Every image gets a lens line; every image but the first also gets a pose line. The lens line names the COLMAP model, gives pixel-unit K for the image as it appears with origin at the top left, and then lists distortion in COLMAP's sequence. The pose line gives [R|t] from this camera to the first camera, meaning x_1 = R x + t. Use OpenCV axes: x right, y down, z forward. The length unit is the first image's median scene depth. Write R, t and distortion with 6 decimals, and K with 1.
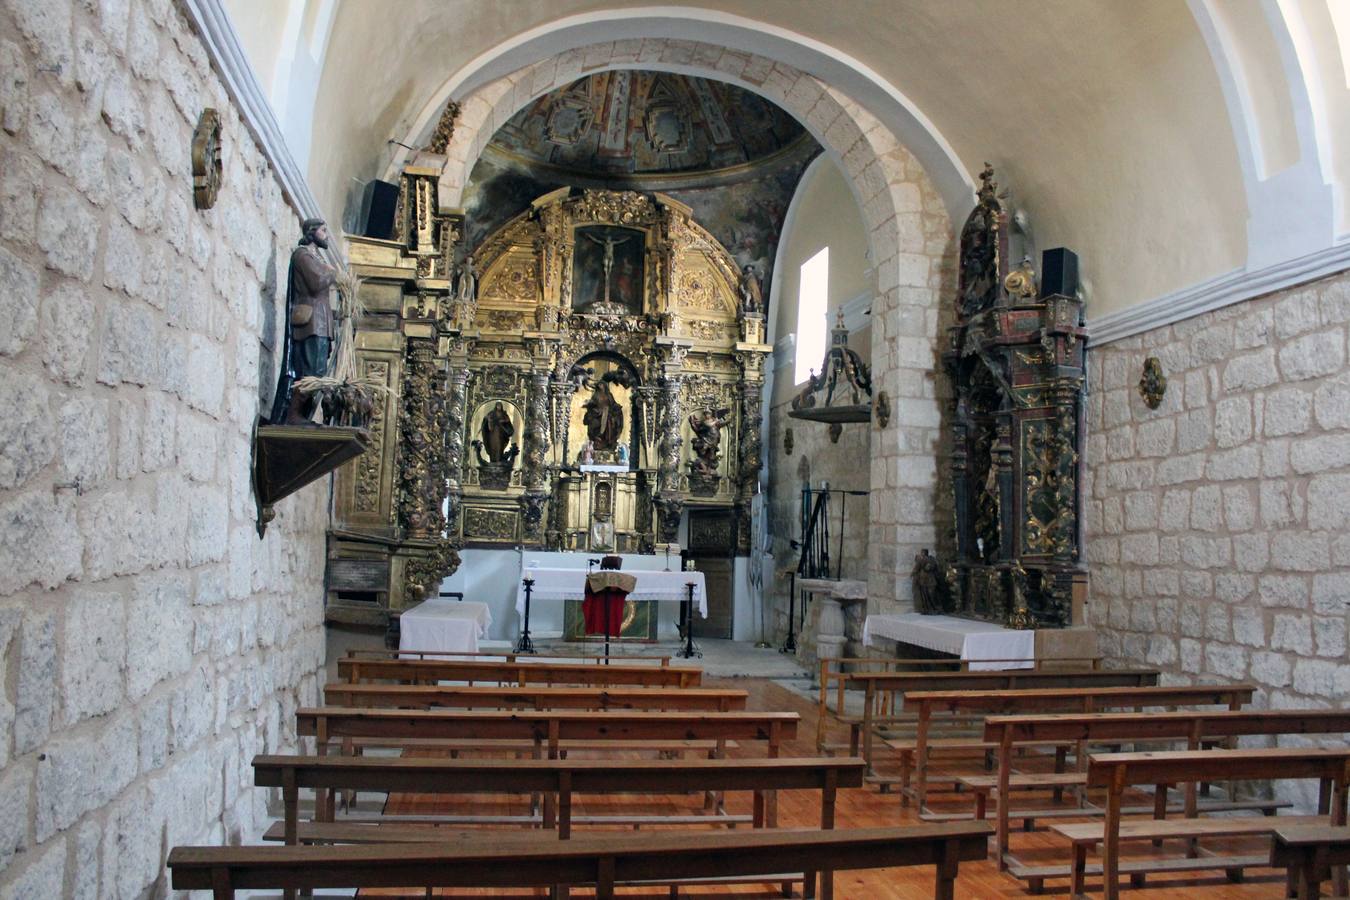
lens RADIAL K [[1080.0, 0, 675.0], [0, 1080.0, 450.0], [0, 0, 1]] dist [-0.256130, -0.000586]
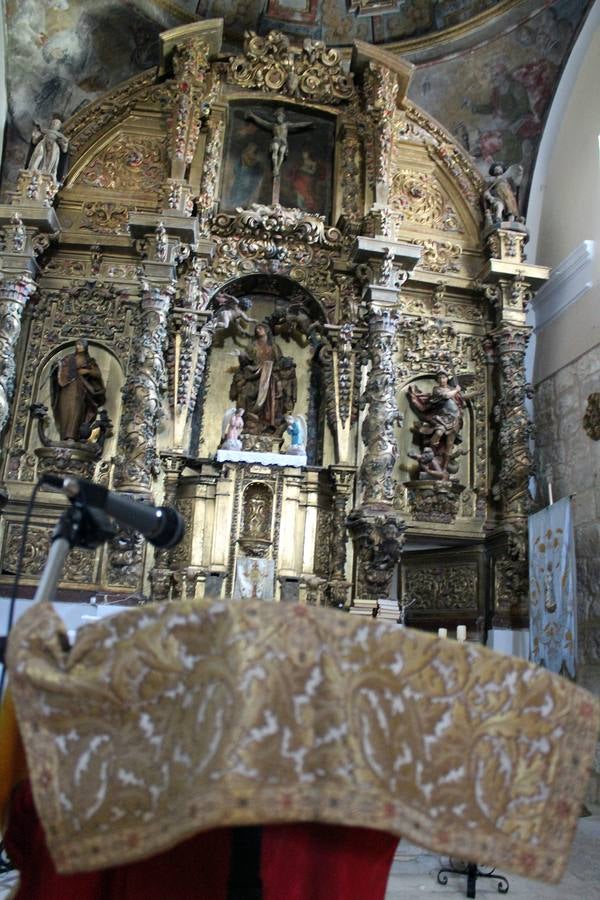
lens RADIAL K [[761.2, 0, 300.0], [0, 761.2, 450.0], [0, 0, 1]] dist [-0.135854, 0.011591]
pose [[0.999461, 0.023184, -0.023246, -0.036363], [-0.026423, 0.988265, -0.150444, 0.069176], [0.019486, 0.150977, 0.988345, 0.604512]]
